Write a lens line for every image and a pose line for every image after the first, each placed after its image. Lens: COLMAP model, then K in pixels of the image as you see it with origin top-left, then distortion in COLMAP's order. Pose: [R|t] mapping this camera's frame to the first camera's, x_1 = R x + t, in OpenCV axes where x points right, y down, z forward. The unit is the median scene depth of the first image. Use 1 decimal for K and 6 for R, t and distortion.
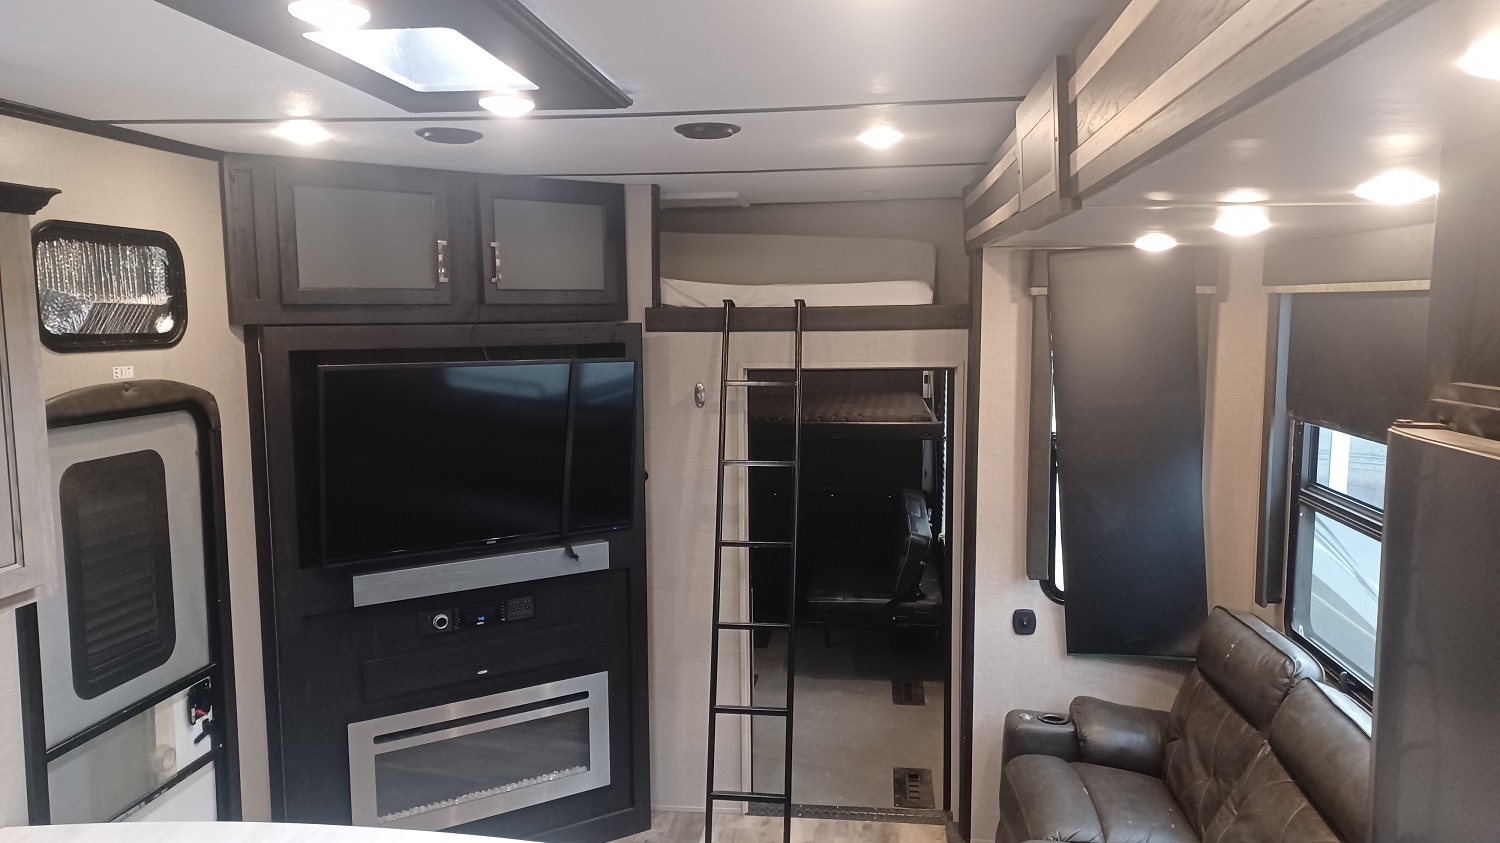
lens RADIAL K [[1066.5, 0, 753.0], [0, 1066.5, 422.5], [0, 0, 1]] dist [-0.032158, -0.005230]
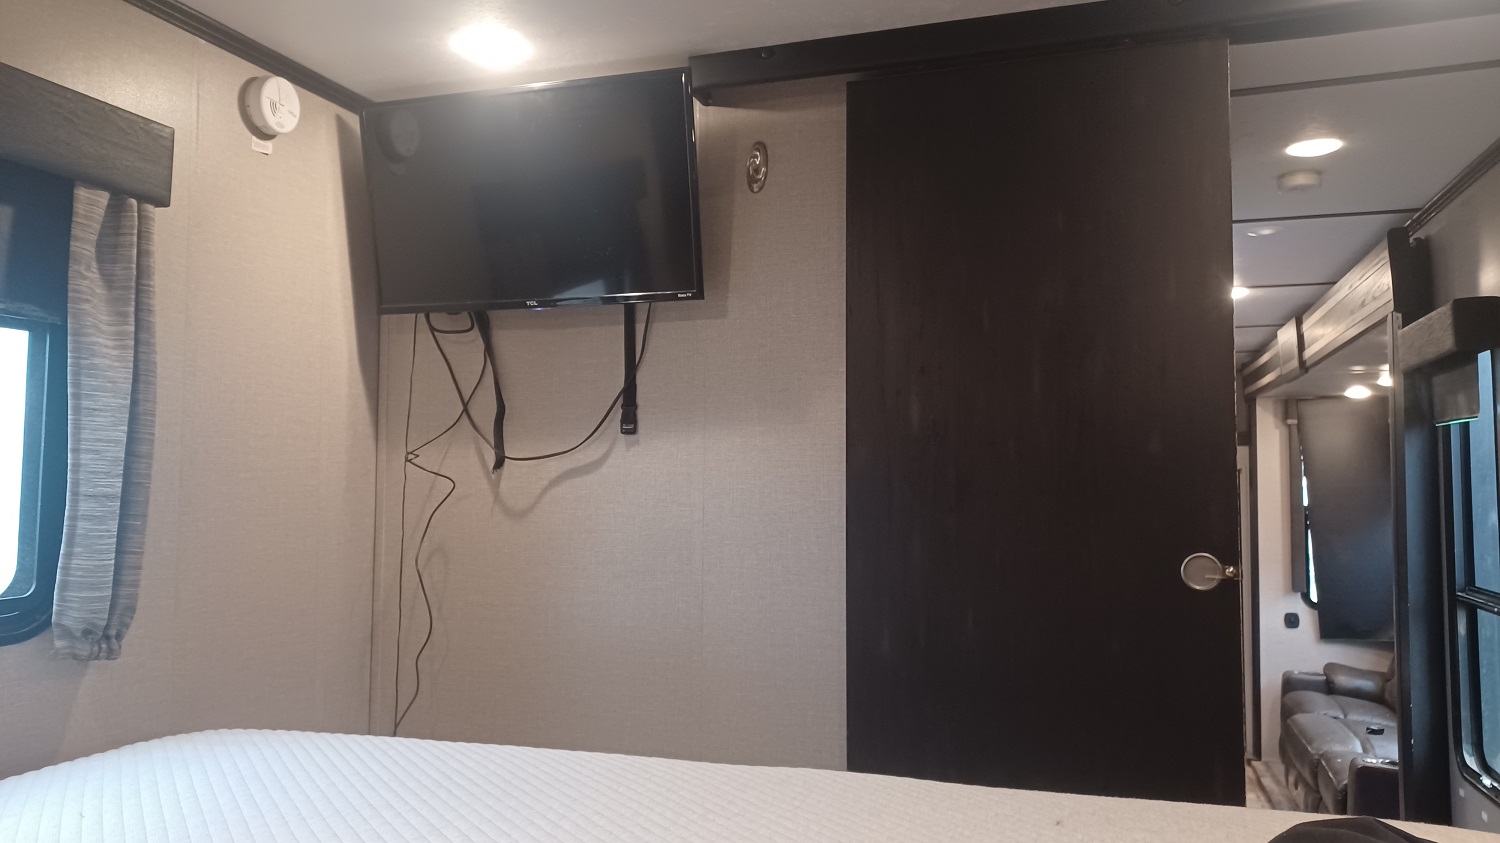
lens RADIAL K [[1066.5, 0, 748.4], [0, 1066.5, 420.1], [0, 0, 1]] dist [-0.032158, -0.005230]
pose [[0.977162, -0.001851, -0.212487, -0.231570], [-0.033077, 0.986449, -0.160700, 0.180106], [0.209905, 0.164058, 0.963859, -0.848976]]
